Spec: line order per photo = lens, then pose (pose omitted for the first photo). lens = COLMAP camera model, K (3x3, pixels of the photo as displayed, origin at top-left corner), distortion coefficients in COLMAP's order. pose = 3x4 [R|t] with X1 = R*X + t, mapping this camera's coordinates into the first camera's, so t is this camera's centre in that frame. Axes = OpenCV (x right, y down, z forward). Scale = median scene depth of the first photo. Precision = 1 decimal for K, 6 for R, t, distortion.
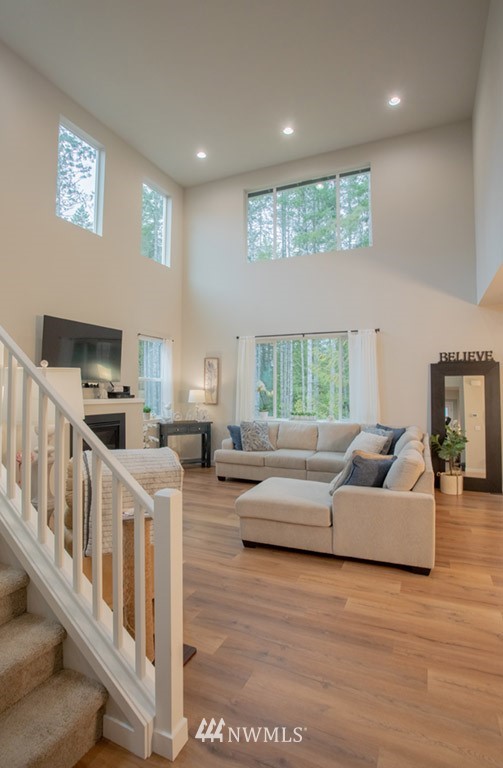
lens RADIAL K [[394.6, 0, 240.8], [0, 394.6, 379.6], [0, 0, 1]] dist [-0.090963, 0.037852]
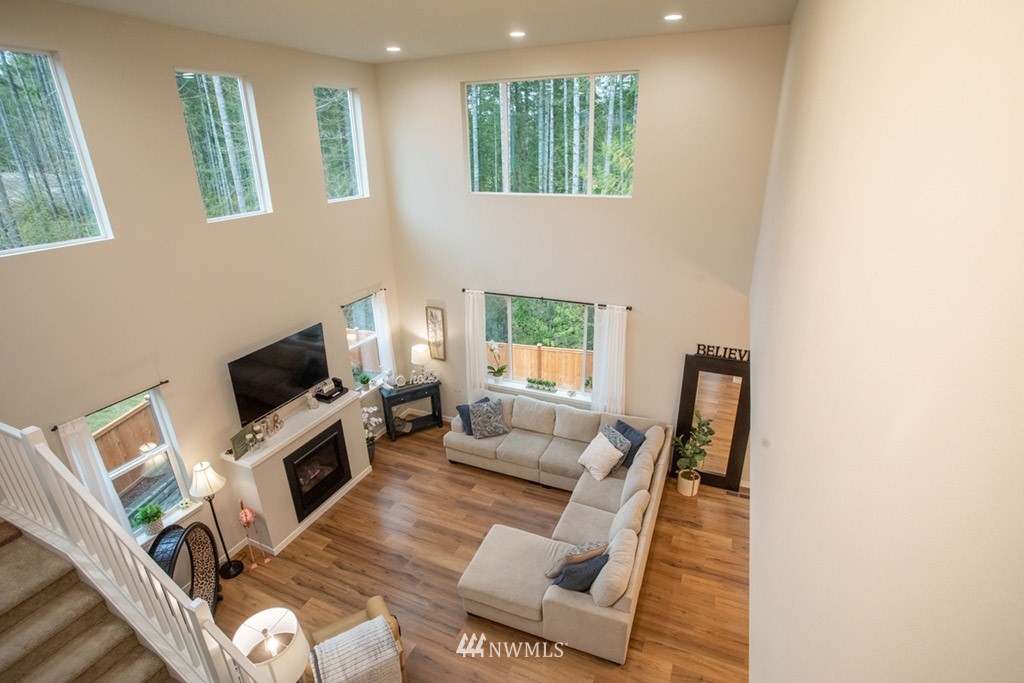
lens RADIAL K [[496.1, 0, 503.3], [0, 496.1, 342.1], [0, 0, 1]] dist [-0.109301, 0.062678]
pose [[0.999368, -0.034800, 0.007226, 0.073601], [0.029202, 0.919839, 0.391207, -0.473369], [-0.020260, -0.390749, 0.920274, 0.018383]]
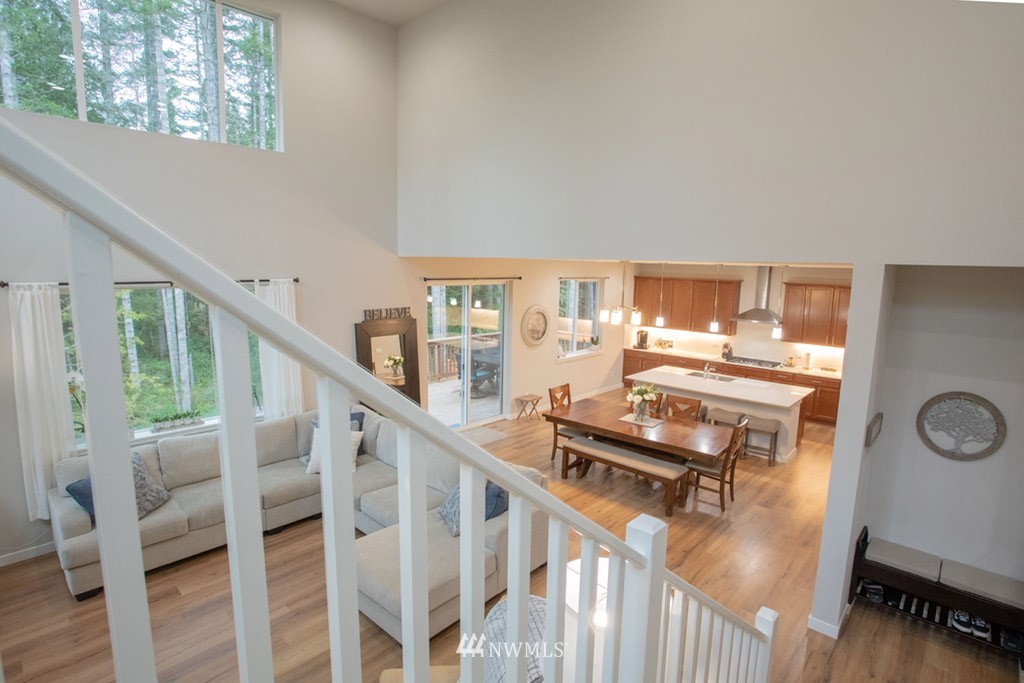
lens RADIAL K [[521.2, 0, 506.3], [0, 521.2, 343.5], [0, 0, 1]] dist [-0.071209, 0.033019]
pose [[0.293086, -0.138309, 0.946029, -0.441383], [-0.039601, 0.986876, 0.156549, -0.174611], [-0.955266, -0.083346, 0.283762, 0.351874]]
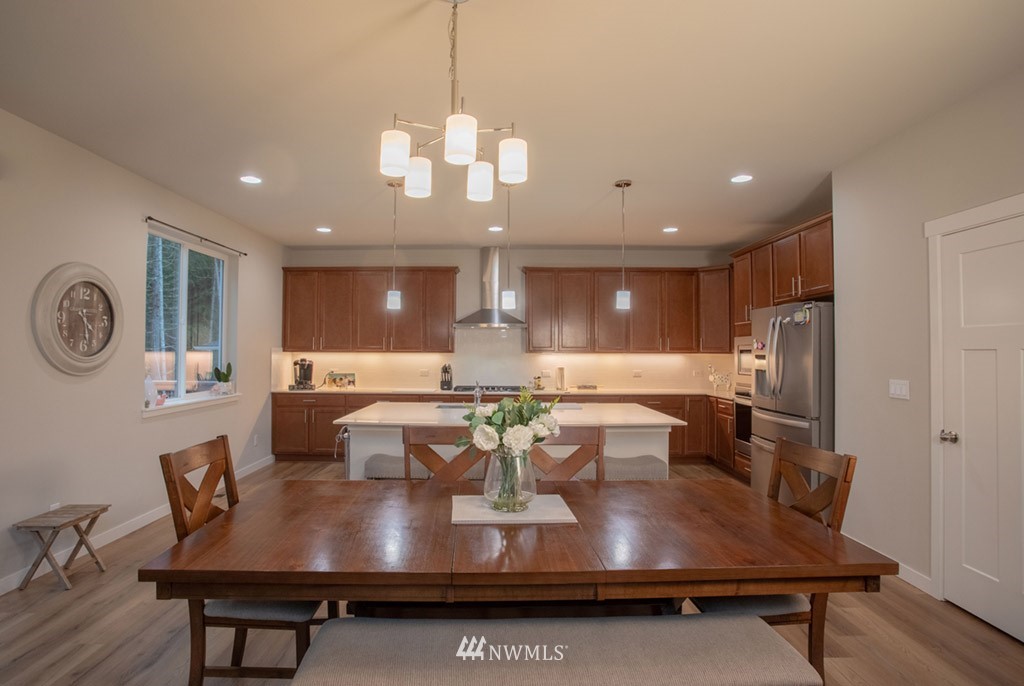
lens RADIAL K [[534.4, 0, 495.0], [0, 534.4, 339.2], [0, 0, 1]] dist [-0.086778, 0.035275]
pose [[-0.433253, 0.014902, 0.901149, 0.292094], [-0.025625, 0.999255, -0.028844, 0.029426], [-0.900908, -0.035589, -0.432548, 0.531065]]
